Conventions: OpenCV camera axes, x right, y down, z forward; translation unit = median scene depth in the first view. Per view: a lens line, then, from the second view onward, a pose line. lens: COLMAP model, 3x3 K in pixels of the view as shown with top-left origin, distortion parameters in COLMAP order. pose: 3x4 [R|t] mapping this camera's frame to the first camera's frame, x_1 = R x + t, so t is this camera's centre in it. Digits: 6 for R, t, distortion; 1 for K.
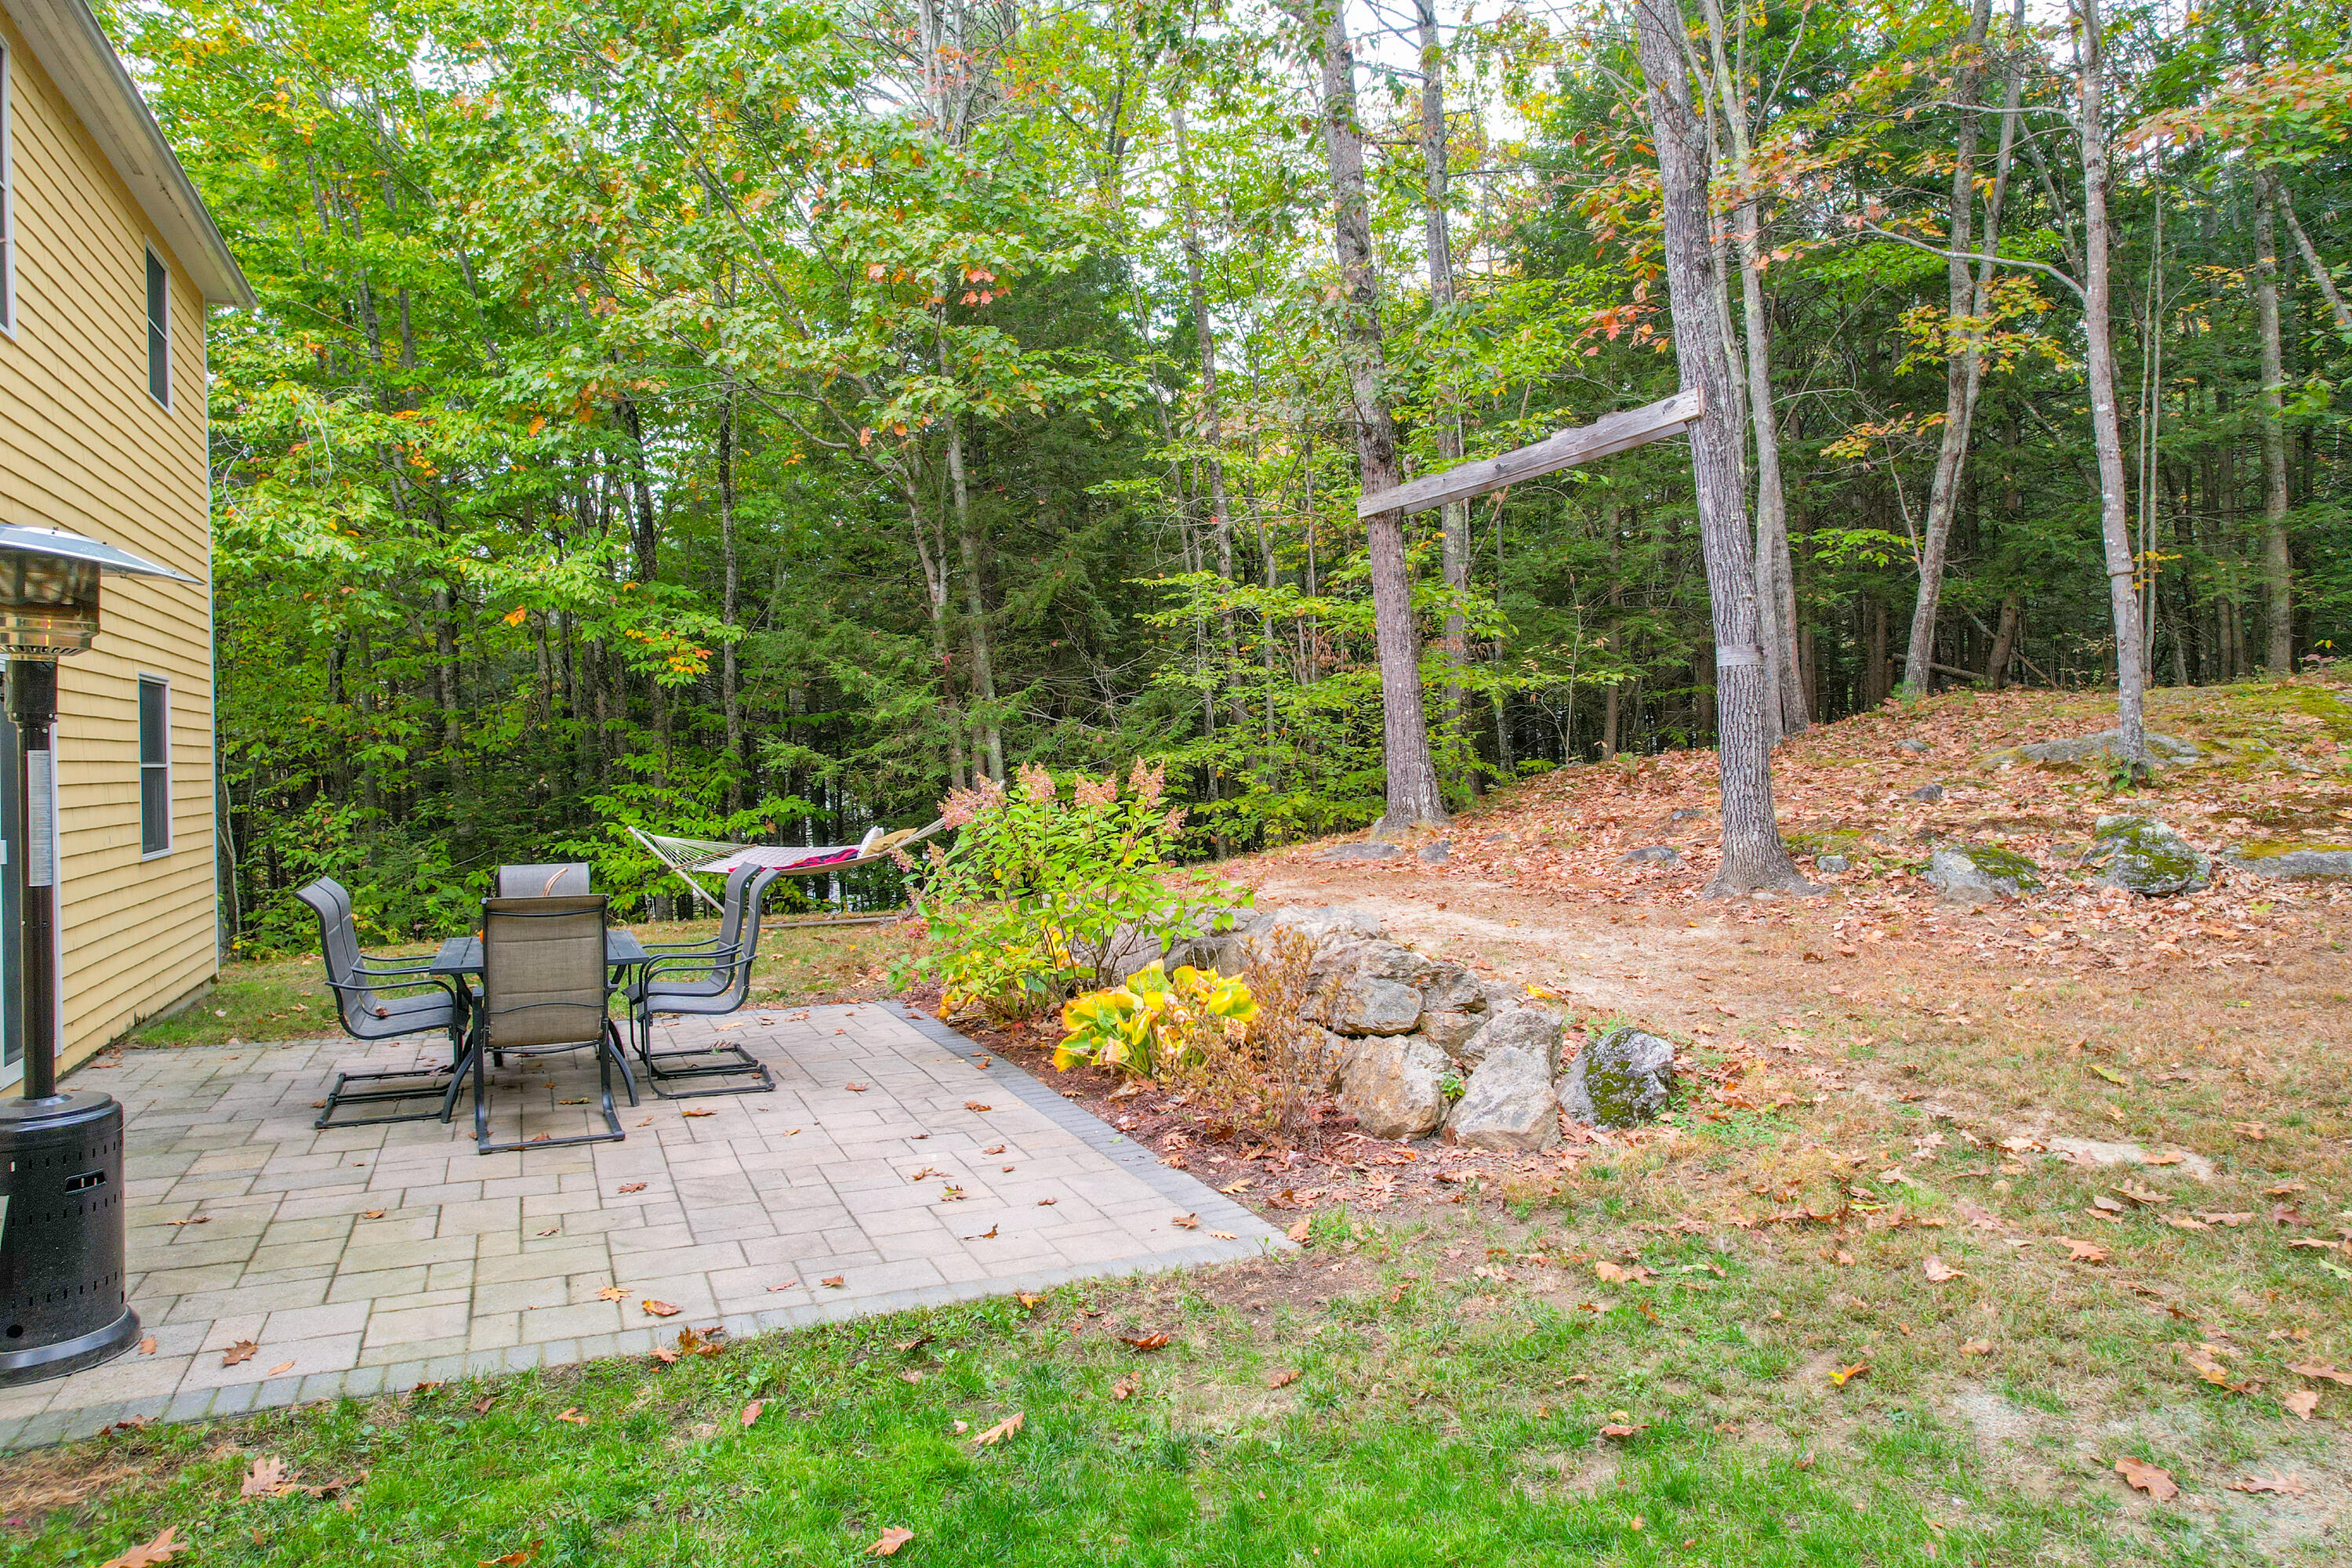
lens RADIAL K [[1498.6, 0, 1166.2], [0, 1498.6, 775.6], [0, 0, 1]] dist [-0.071871, 0.063762]
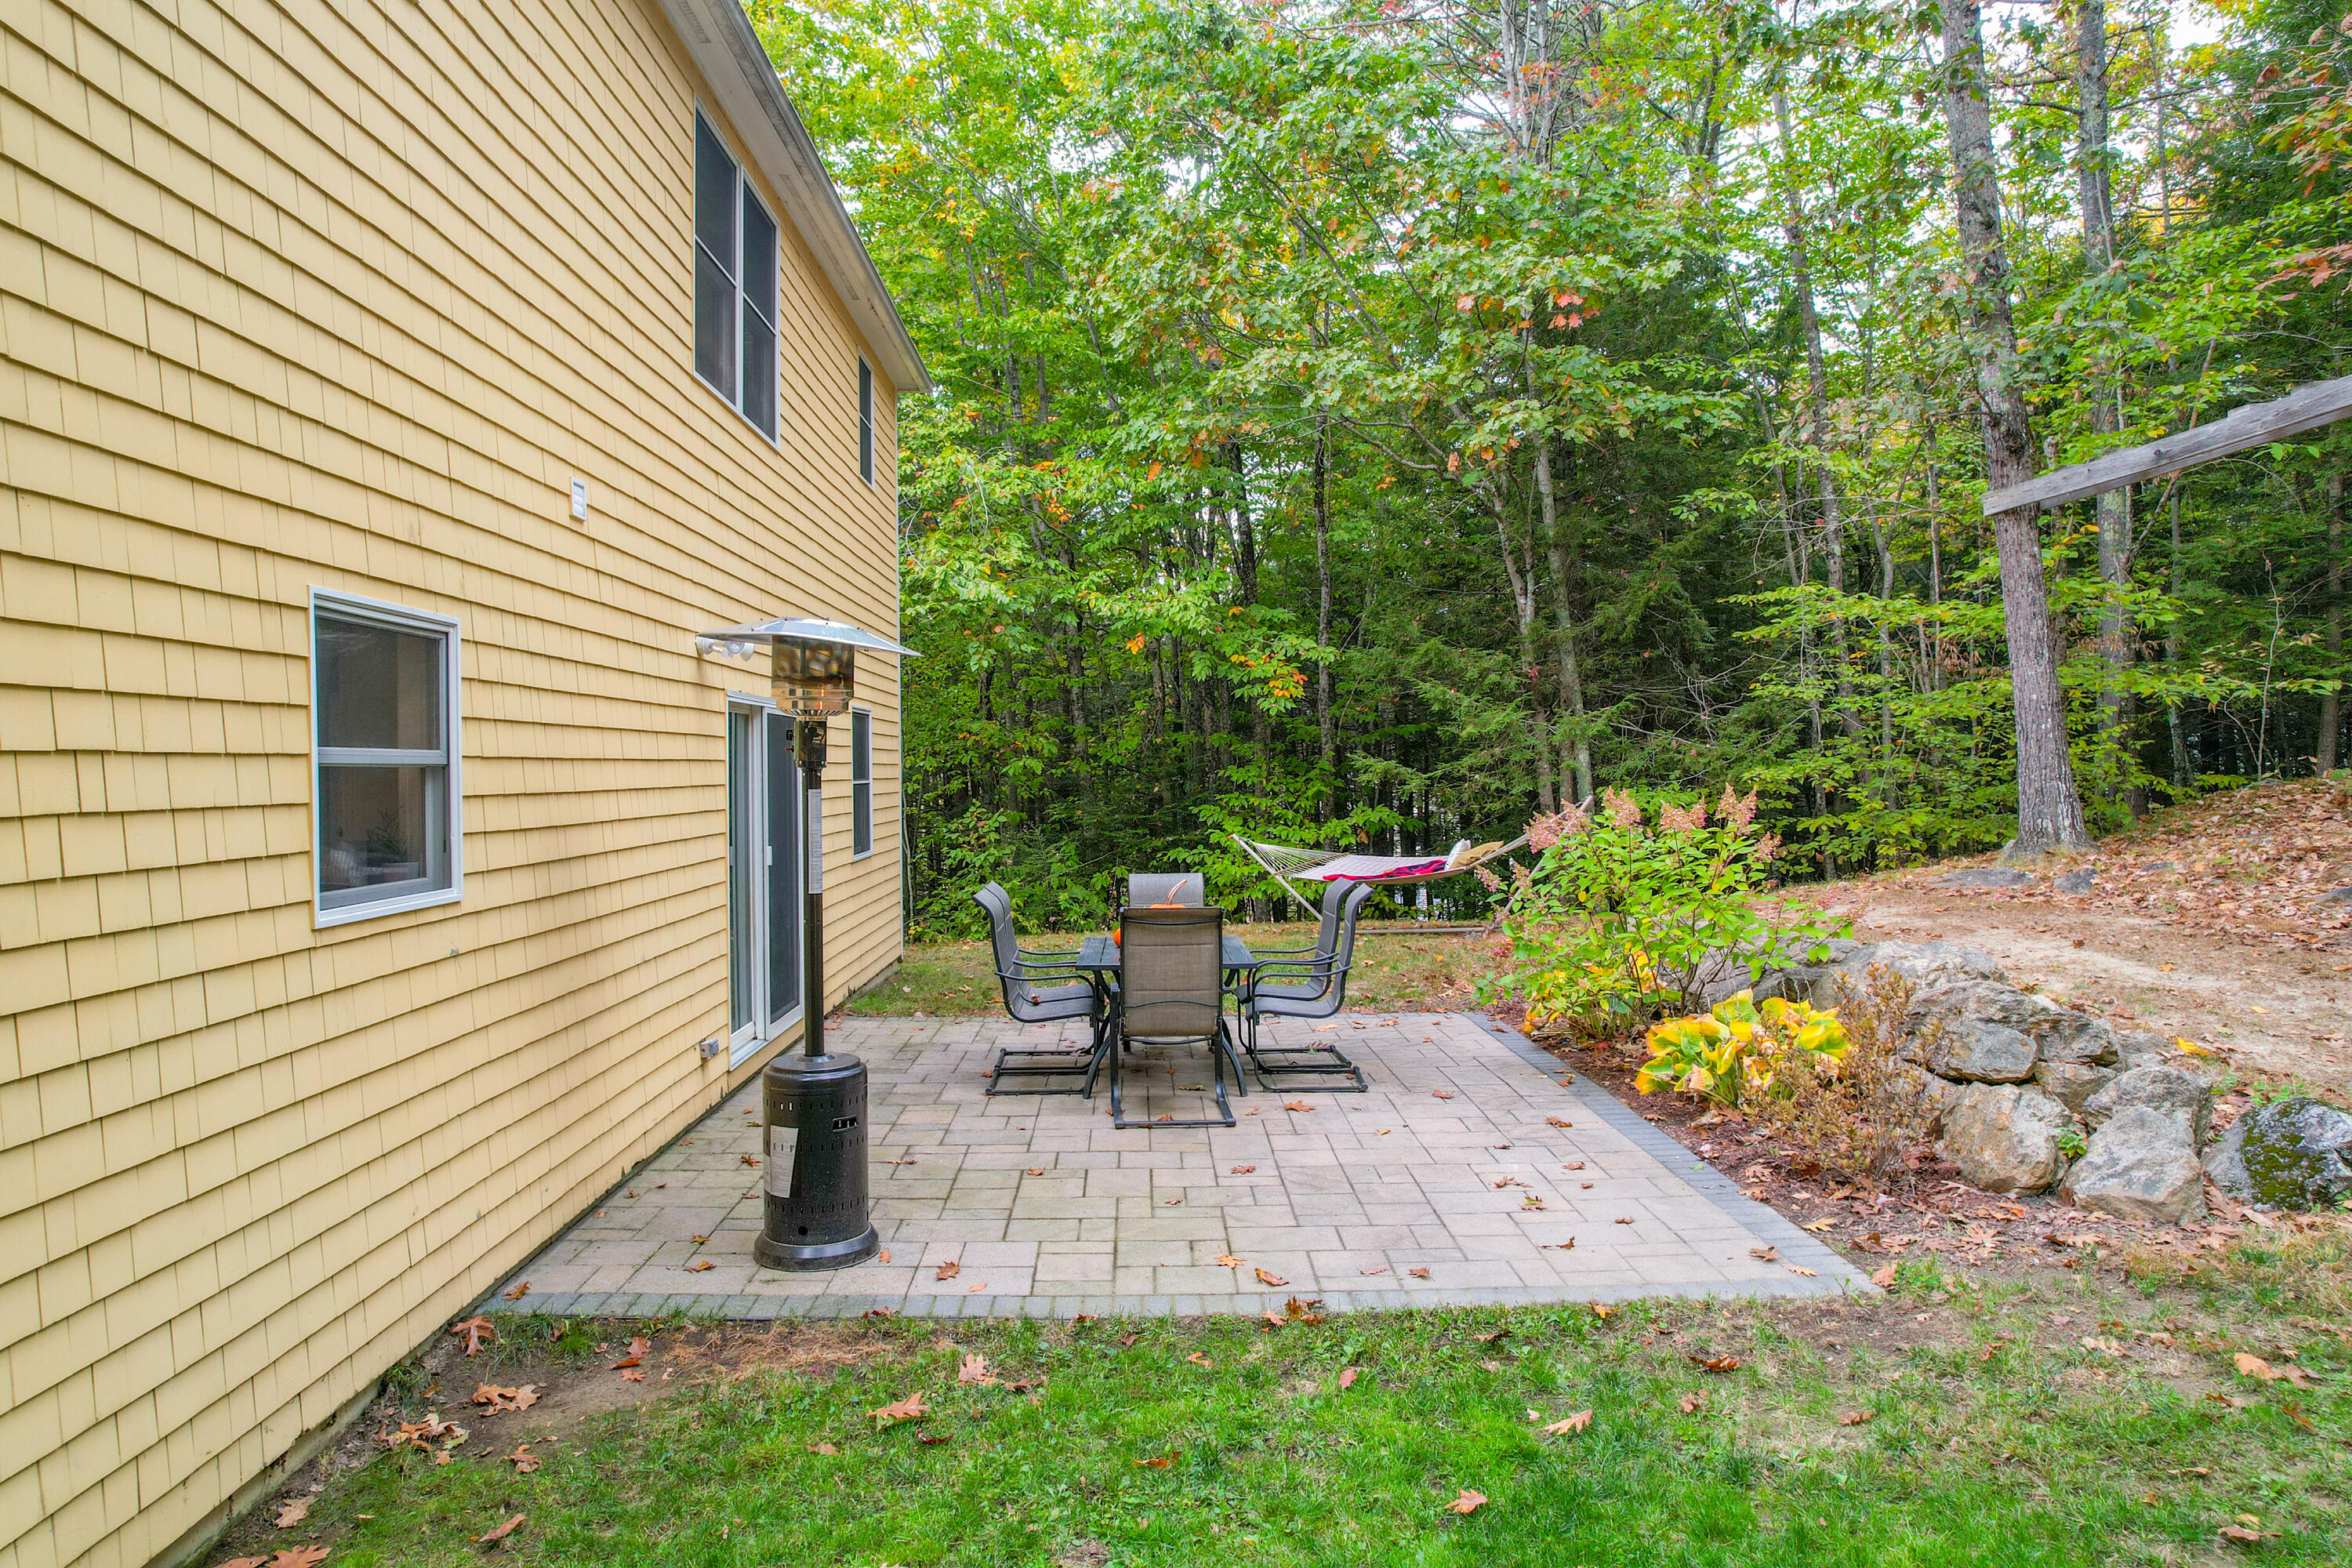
lens RADIAL K [[1498.6, 0, 1166.2], [0, 1498.6, 775.6], [0, 0, 1]] dist [-0.071871, 0.063762]
pose [[0.925294, 0.002396, -0.379244, 0.009181], [-0.003314, 0.999993, -0.001768, -0.012349], [0.379237, 0.002893, 0.925295, -0.045919]]
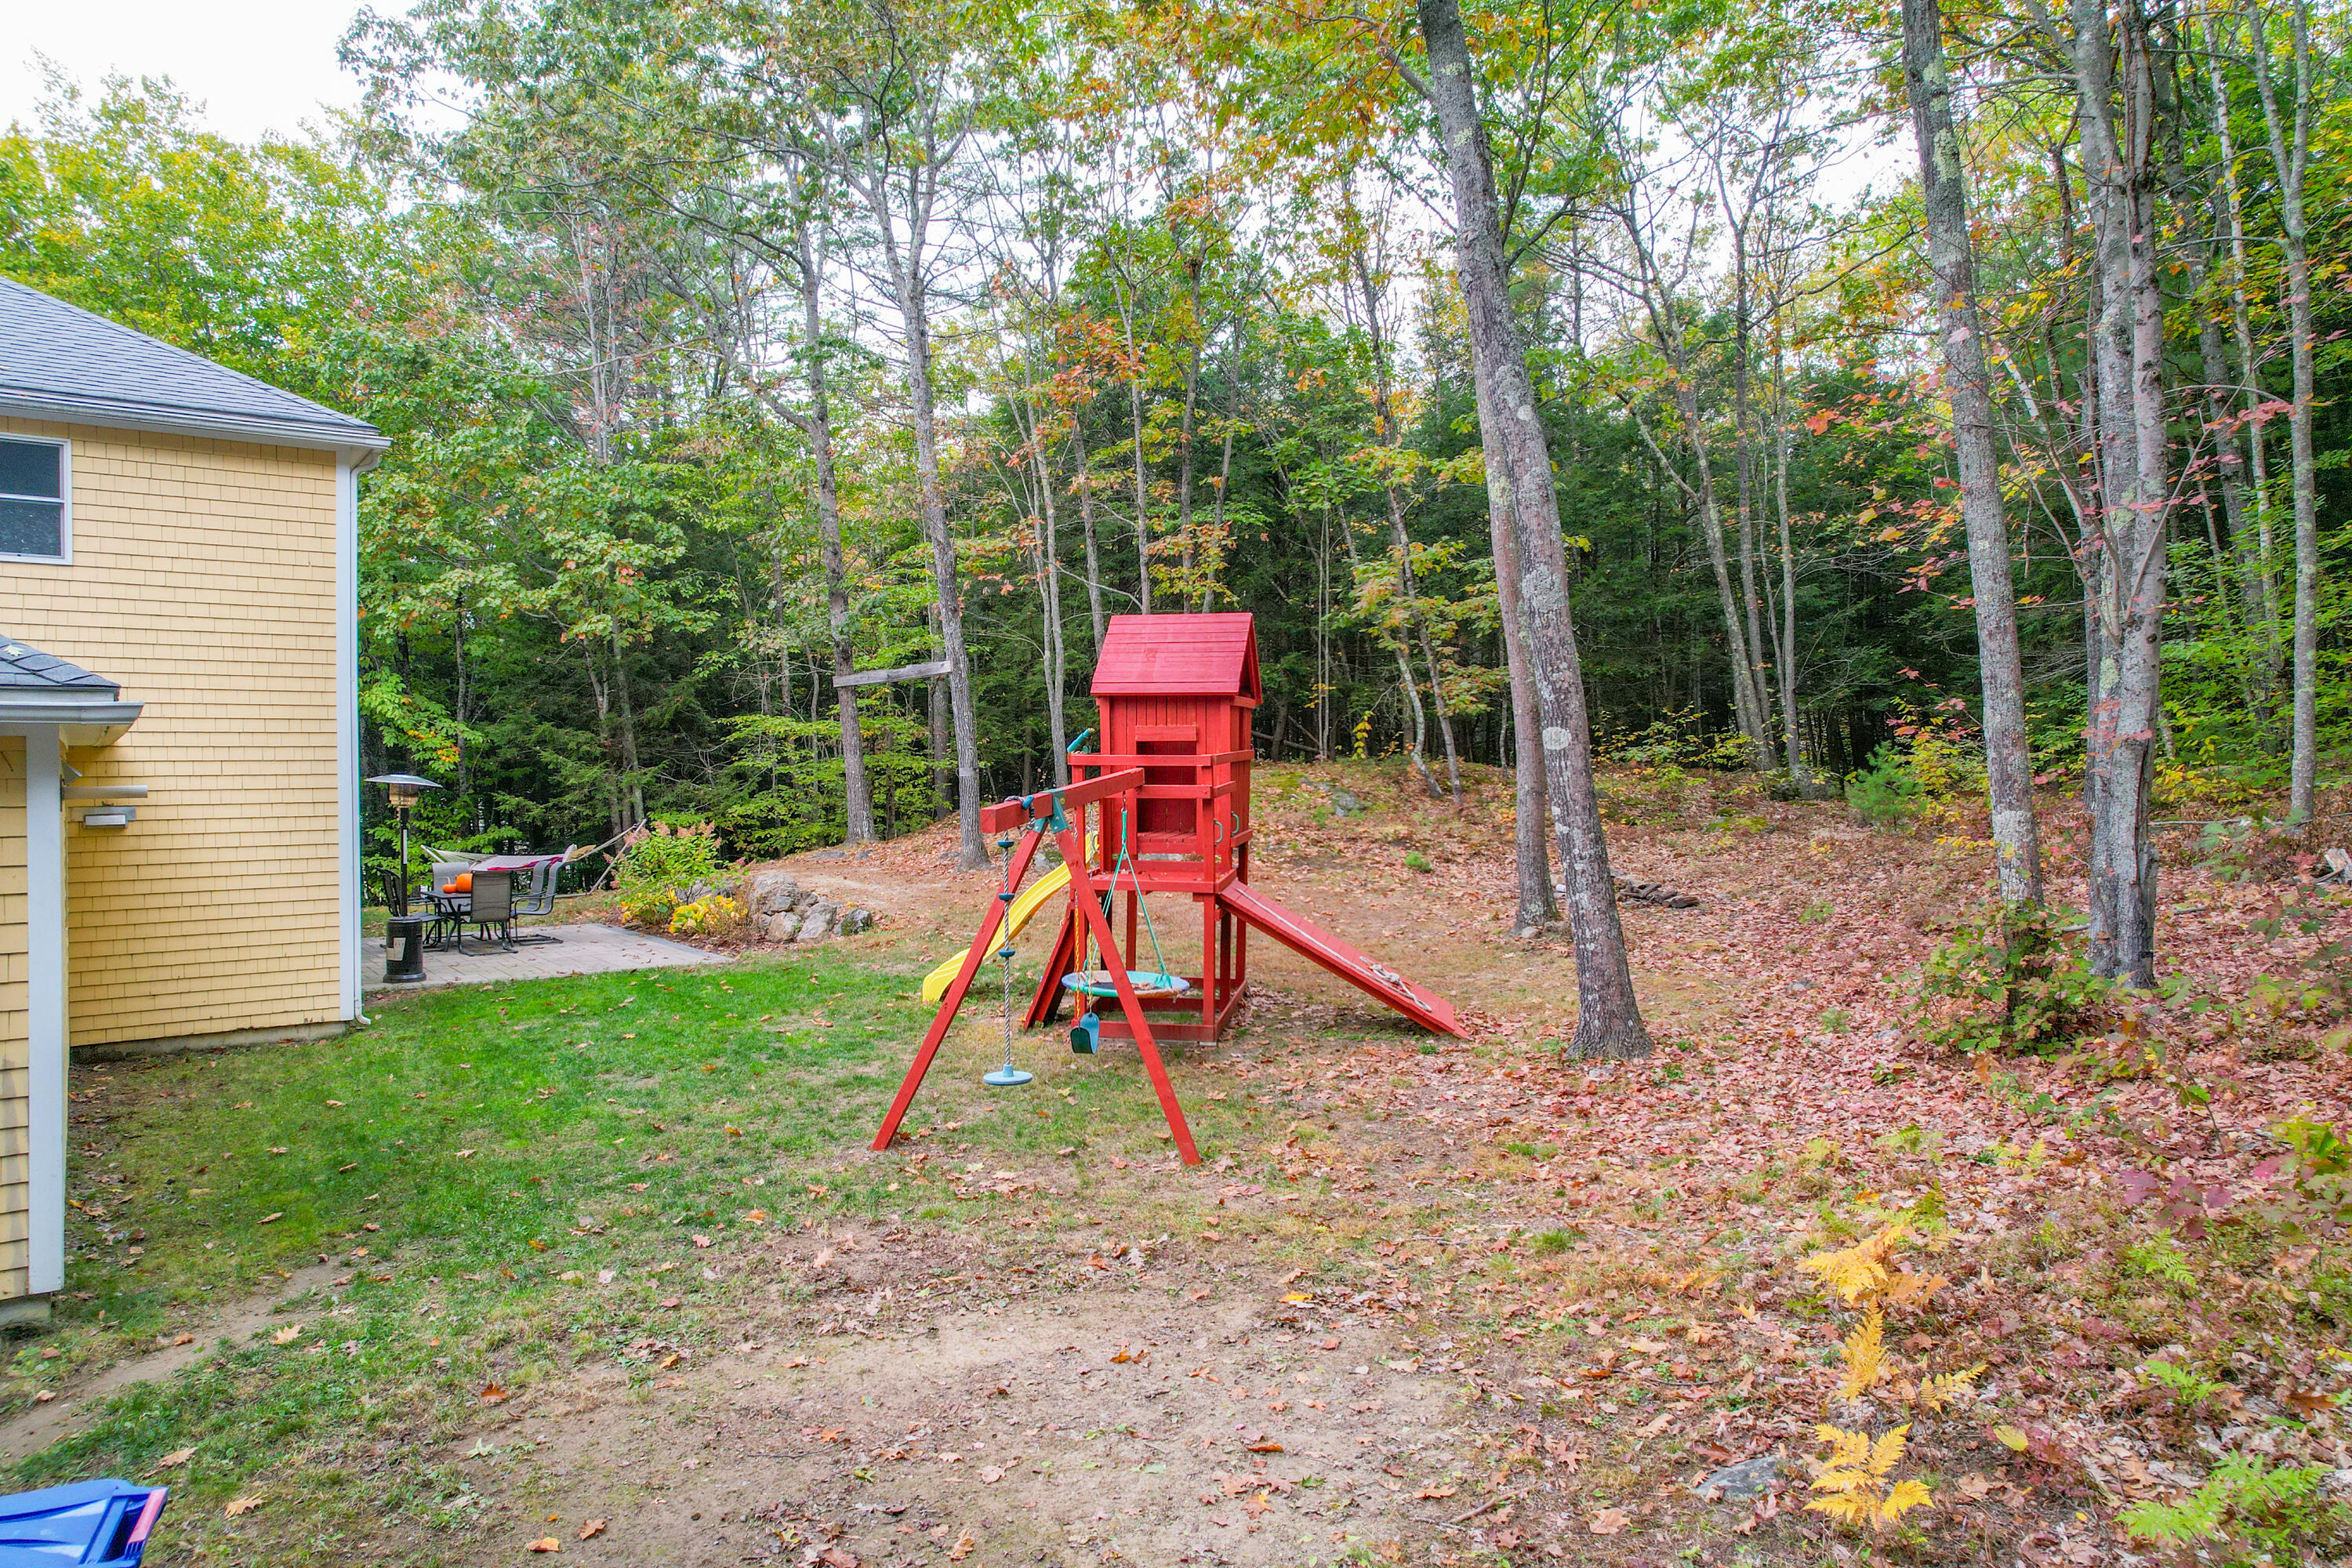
lens RADIAL K [[1498.6, 0, 1166.2], [0, 1498.6, 775.6], [0, 0, 1]] dist [-0.071871, 0.063762]
pose [[0.972105, -0.000014, 0.234546, 0.130615], [0.001527, 0.999979, -0.006268, -0.057249], [-0.234541, 0.006451, 0.972085, -1.421925]]
